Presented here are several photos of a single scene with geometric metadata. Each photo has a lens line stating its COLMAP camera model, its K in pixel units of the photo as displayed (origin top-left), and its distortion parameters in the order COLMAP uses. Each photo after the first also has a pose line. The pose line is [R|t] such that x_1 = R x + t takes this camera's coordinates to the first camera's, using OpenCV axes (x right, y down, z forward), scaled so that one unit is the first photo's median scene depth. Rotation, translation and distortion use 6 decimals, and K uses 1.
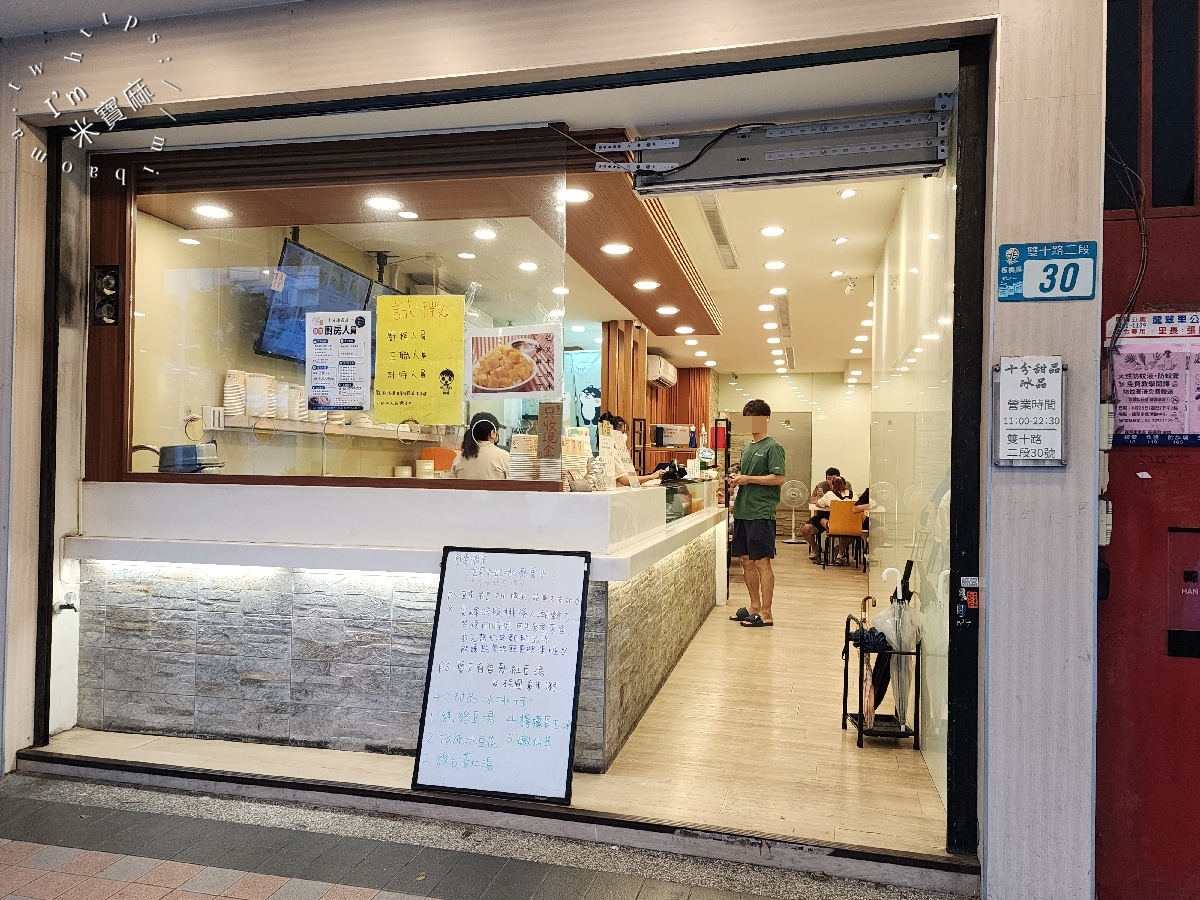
lens RADIAL K [[820.1, 0, 624.6], [0, 820.1, 477.9], [0, 0, 1]] dist [0.004724, -0.028068]
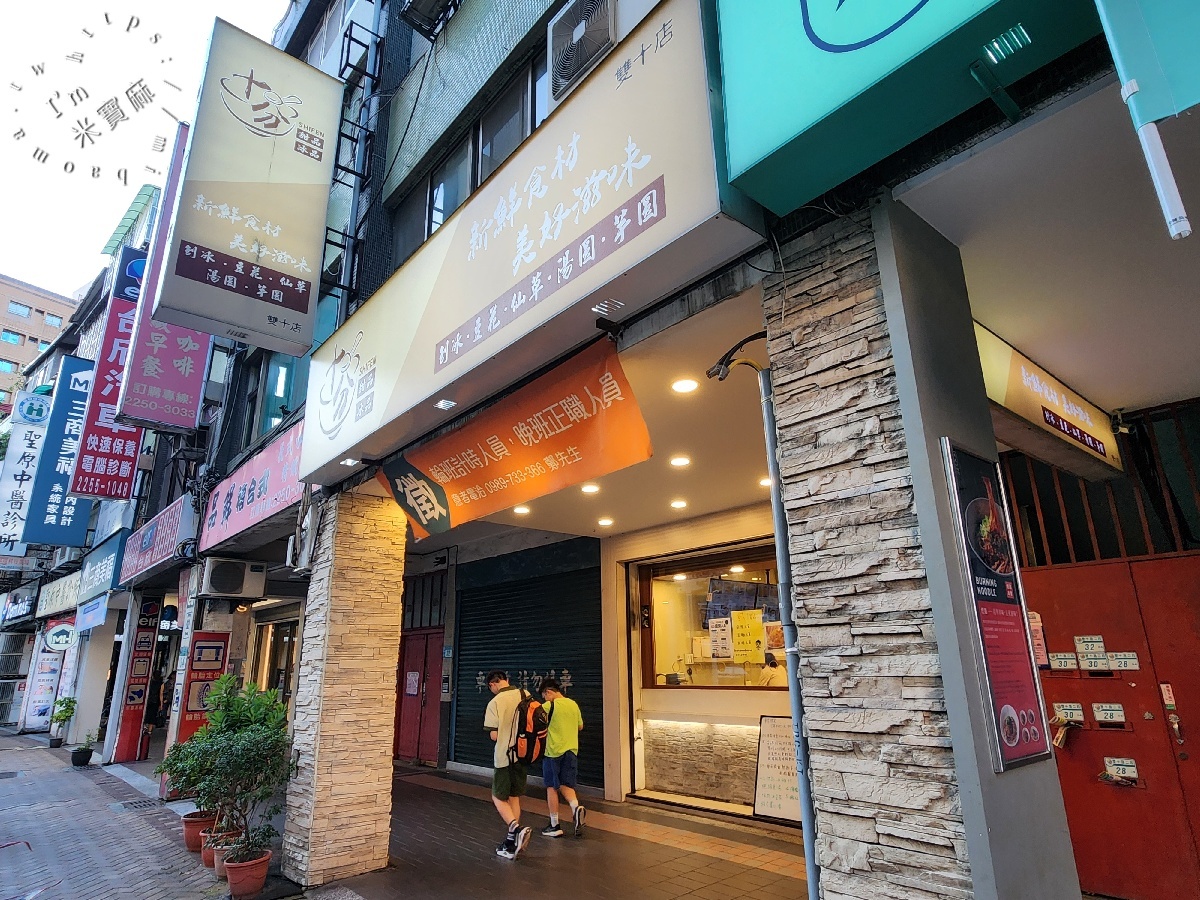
lens RADIAL K [[691.6, 0, 605.9], [0, 691.6, 447.4], [0, 0, 1]] dist [0.003035, -0.000236]
pose [[0.792030, -0.215331, -0.571245, 0.743848], [0.037285, 0.951043, -0.306802, -0.059113], [0.609342, 0.221698, 0.761283, -1.022174]]
